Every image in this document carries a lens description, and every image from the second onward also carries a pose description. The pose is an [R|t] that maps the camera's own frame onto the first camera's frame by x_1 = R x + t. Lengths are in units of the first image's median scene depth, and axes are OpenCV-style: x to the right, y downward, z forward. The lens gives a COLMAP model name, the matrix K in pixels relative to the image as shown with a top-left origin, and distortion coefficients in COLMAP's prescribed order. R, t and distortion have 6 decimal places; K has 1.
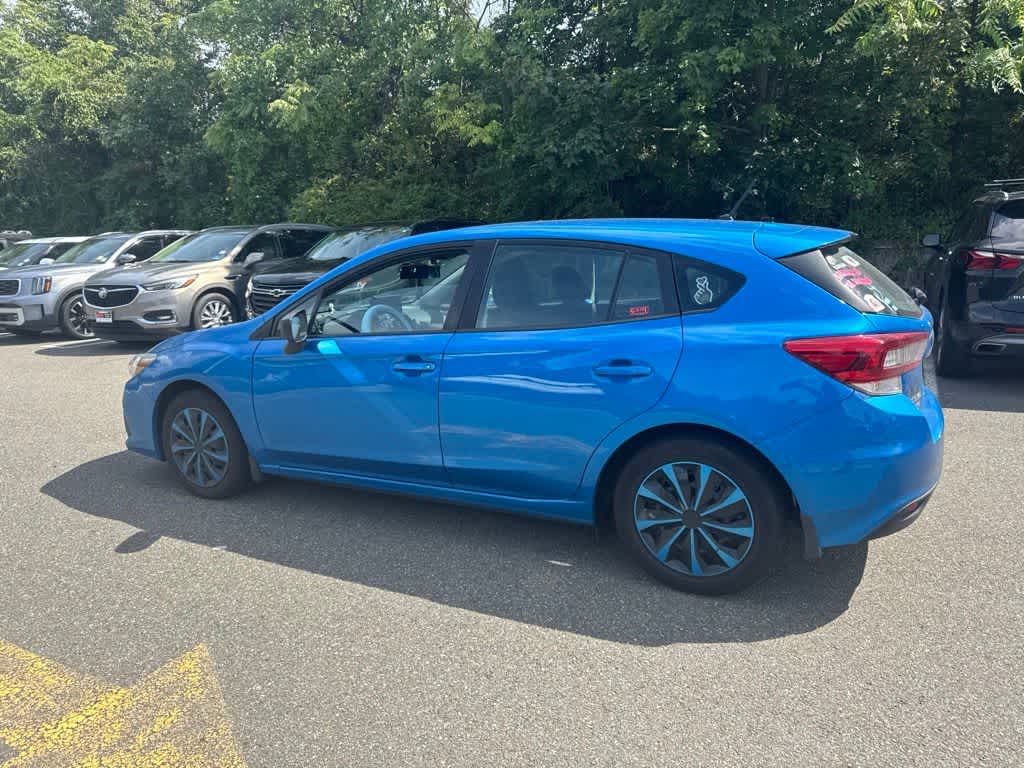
lens RADIAL K [[708.4, 0, 504.2], [0, 708.4, 385.0], [0, 0, 1]] dist [0.034009, -0.040031]
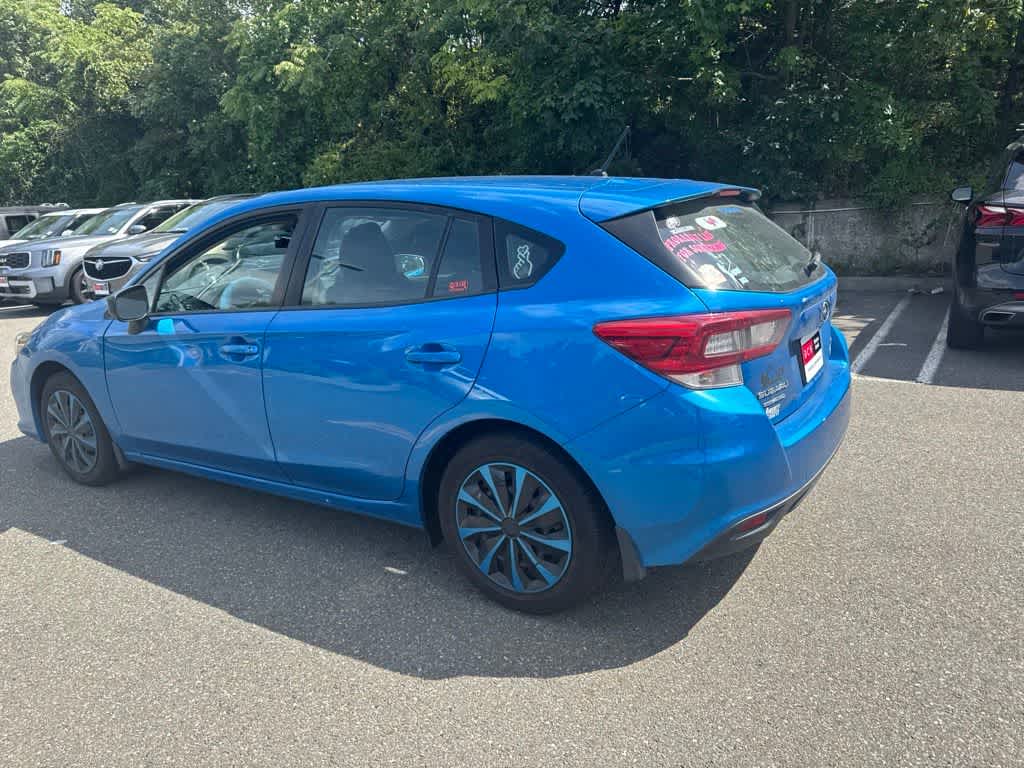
lens RADIAL K [[708.4, 0, 516.2], [0, 708.4, 388.2], [0, 0, 1]] dist [0.034009, -0.040031]
pose [[0.996856, 0.000830, -0.079234, 0.097442], [0.003398, 0.998577, 0.053215, -0.007894], [0.079166, -0.053316, 0.995435, 0.043377]]
